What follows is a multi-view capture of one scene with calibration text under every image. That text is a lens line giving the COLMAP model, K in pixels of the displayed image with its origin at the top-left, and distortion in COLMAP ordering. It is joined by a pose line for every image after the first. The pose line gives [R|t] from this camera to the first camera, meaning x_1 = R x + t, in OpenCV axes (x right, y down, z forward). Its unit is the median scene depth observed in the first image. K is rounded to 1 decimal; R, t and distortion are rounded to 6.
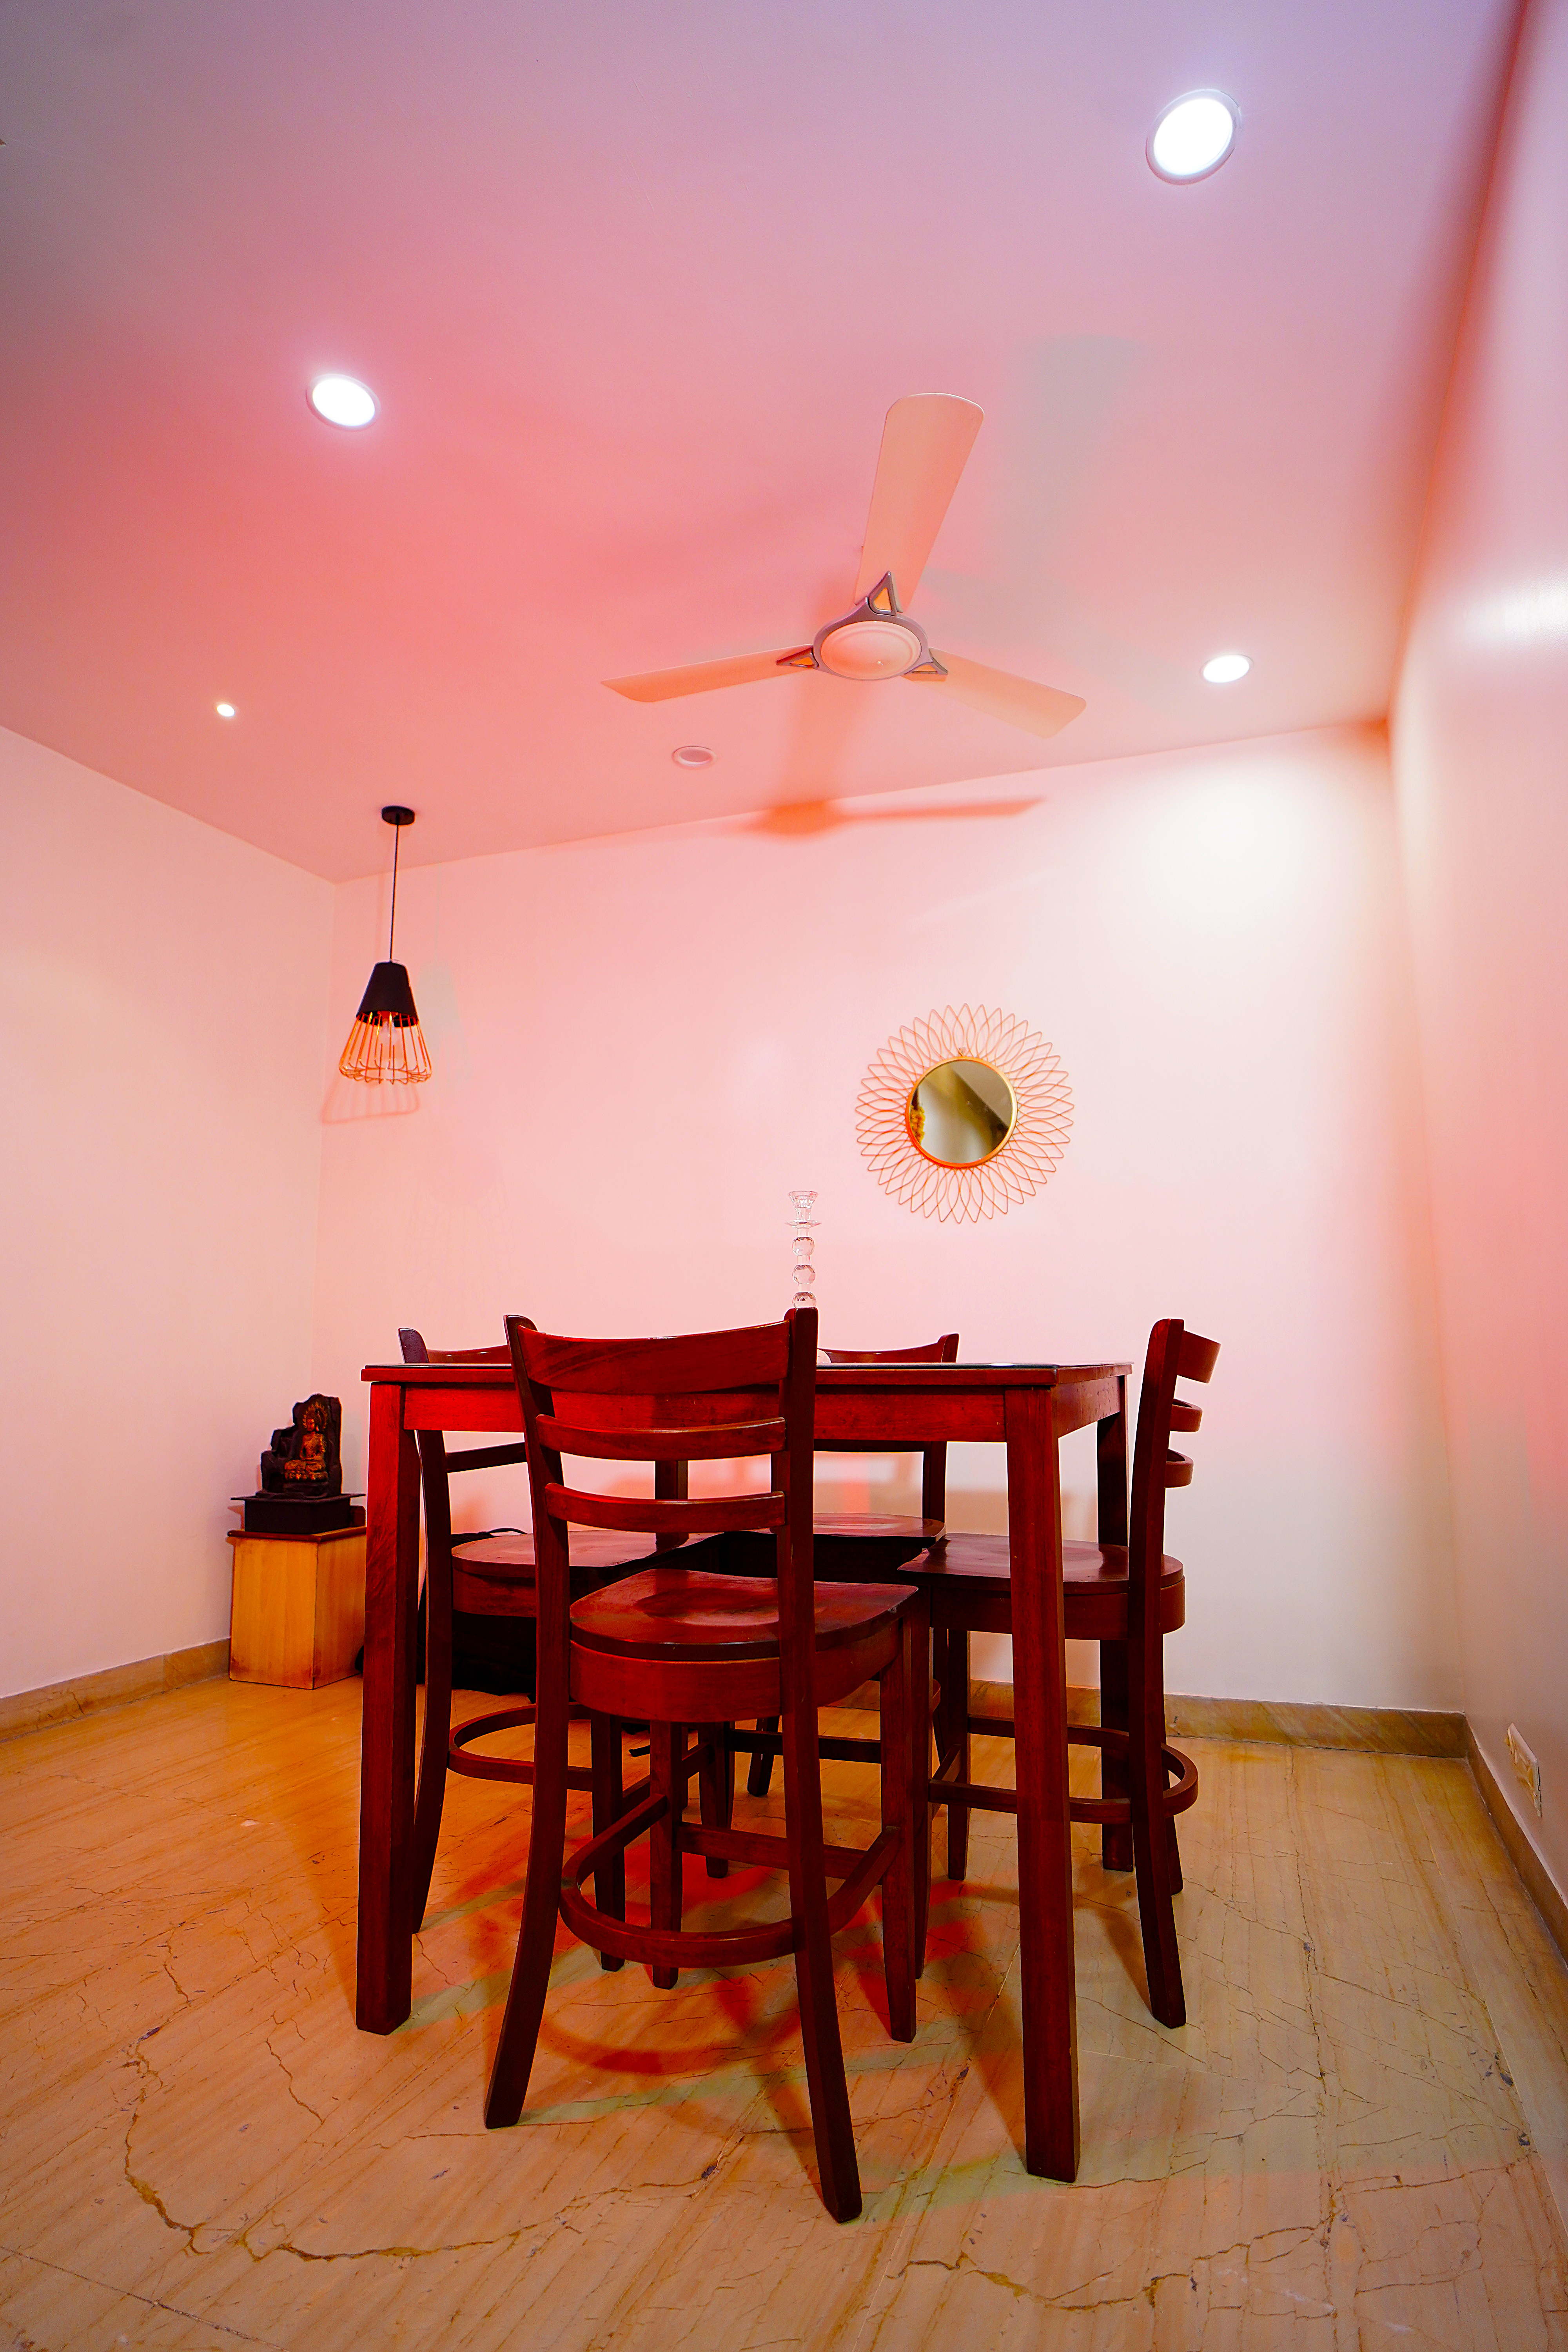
lens RADIAL K [[1233.4, 0, 784.0], [0, 1233.4, 1176.0], [0, 0, 1]] dist [-0.057003, 0.029531]
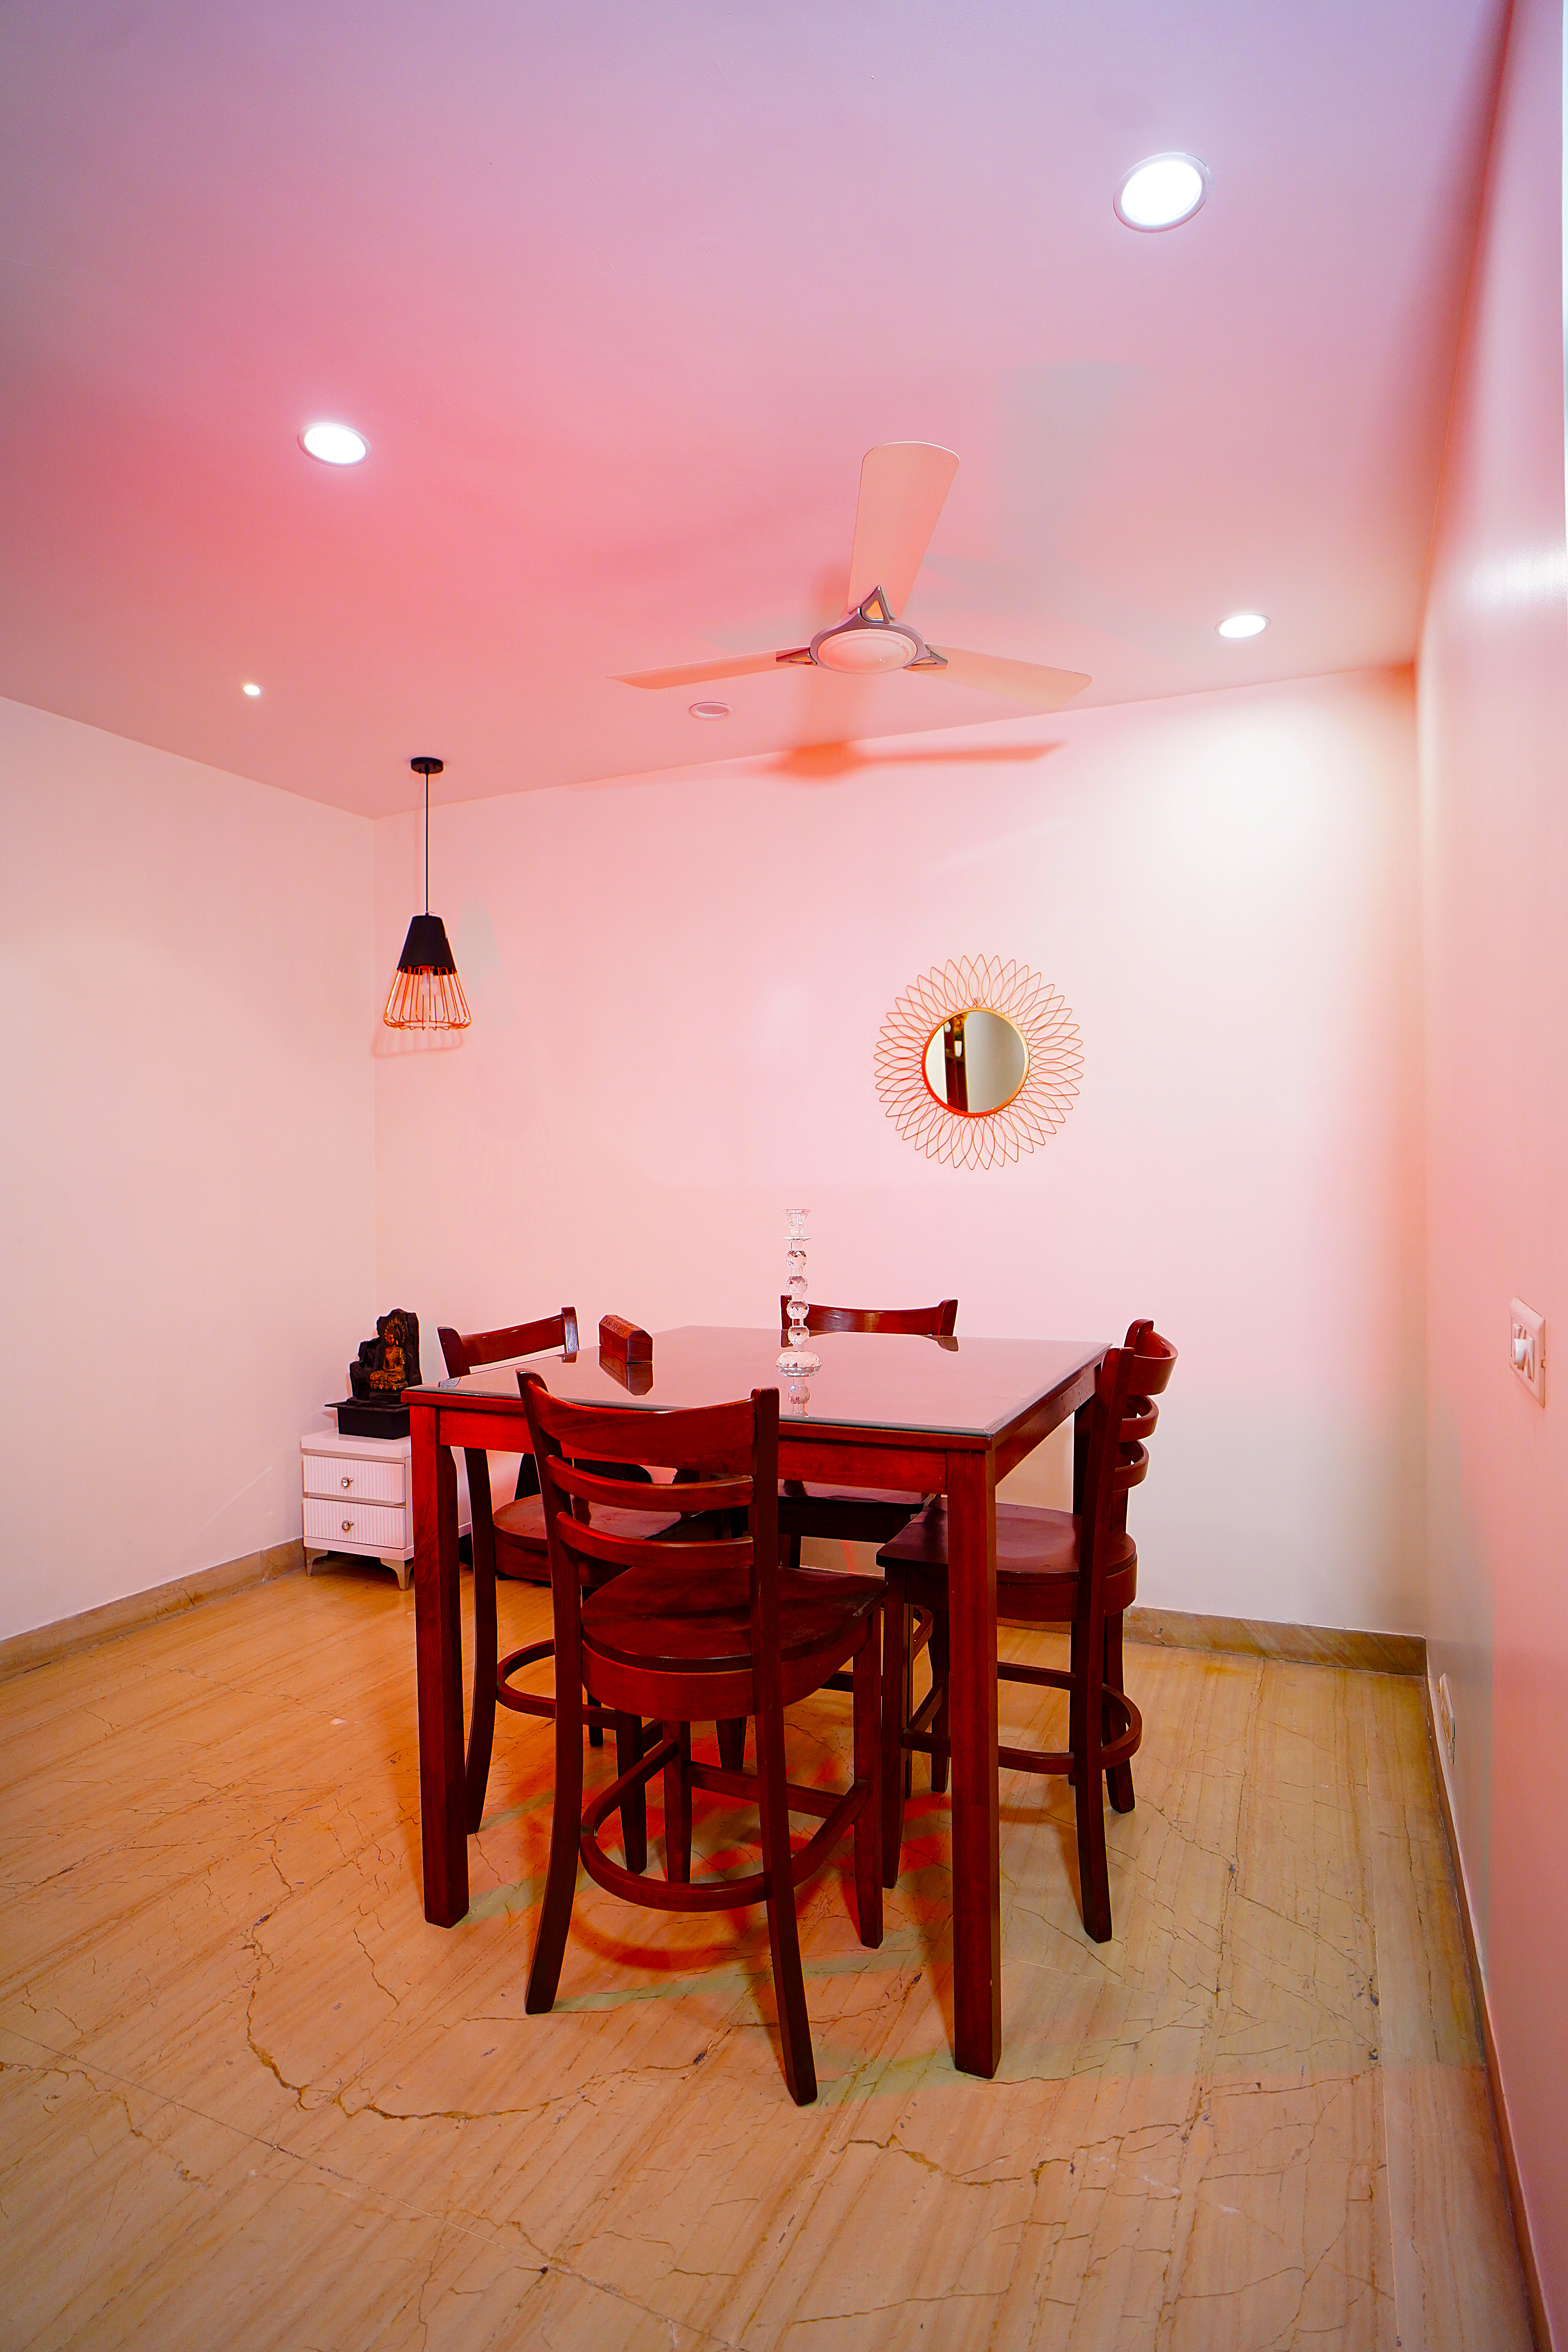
lens RADIAL K [[1232.3, 0, 777.6], [0, 1232.3, 1179.6], [0, 0, 1]] dist [-0.061372, 0.035439]
pose [[0.998191, -0.005704, -0.059843, 0.082953], [0.014076, 0.989990, 0.140435, -0.213338], [0.058443, -0.141023, 0.988280, -0.089723]]
